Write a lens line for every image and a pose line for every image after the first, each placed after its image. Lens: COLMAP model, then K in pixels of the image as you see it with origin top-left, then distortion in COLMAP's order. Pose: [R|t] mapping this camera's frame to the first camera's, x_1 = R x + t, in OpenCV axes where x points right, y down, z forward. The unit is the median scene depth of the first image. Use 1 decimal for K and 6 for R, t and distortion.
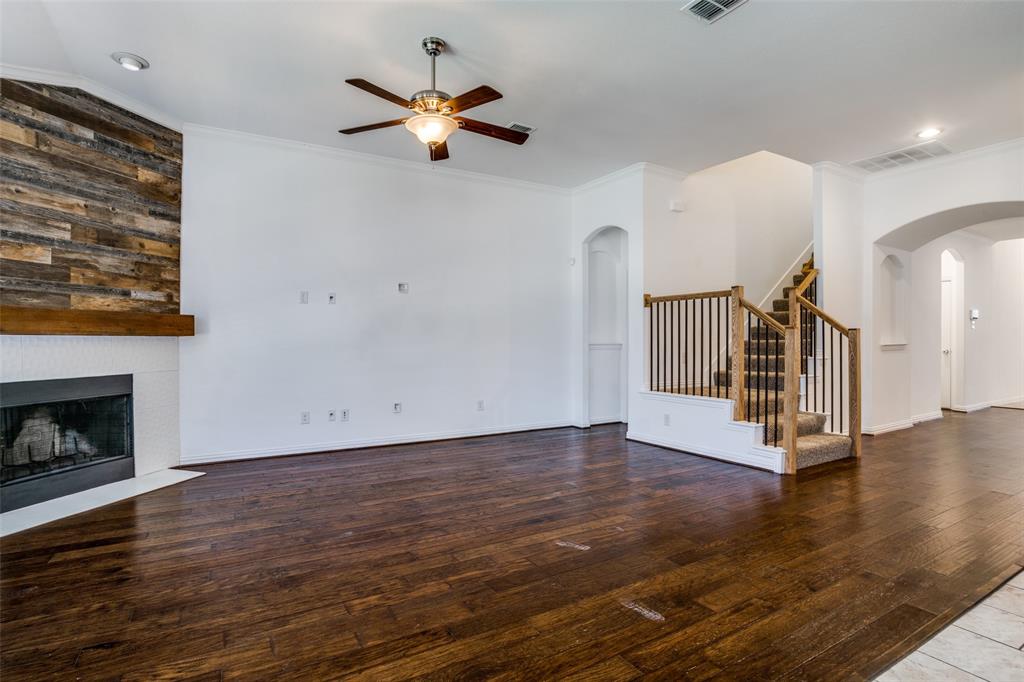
lens RADIAL K [[541.9, 0, 520.4], [0, 541.9, 342.9], [0, 0, 1]] dist [-0.037898, 0.017057]
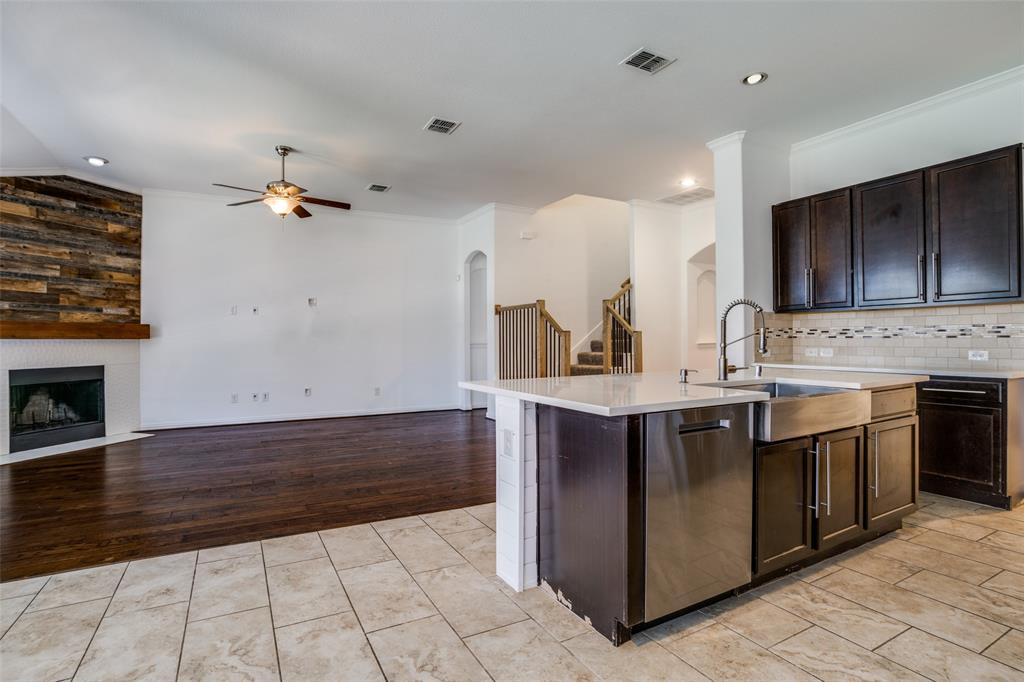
lens RADIAL K [[541.9, 0, 513.3], [0, 541.9, 338.3], [0, 0, 1]] dist [-0.037898, 0.017057]
pose [[0.998955, -0.004841, -0.045455, 0.450391], [0.004498, 0.999961, -0.007638, 0.000305], [0.045490, 0.007425, 0.998937, -0.397490]]
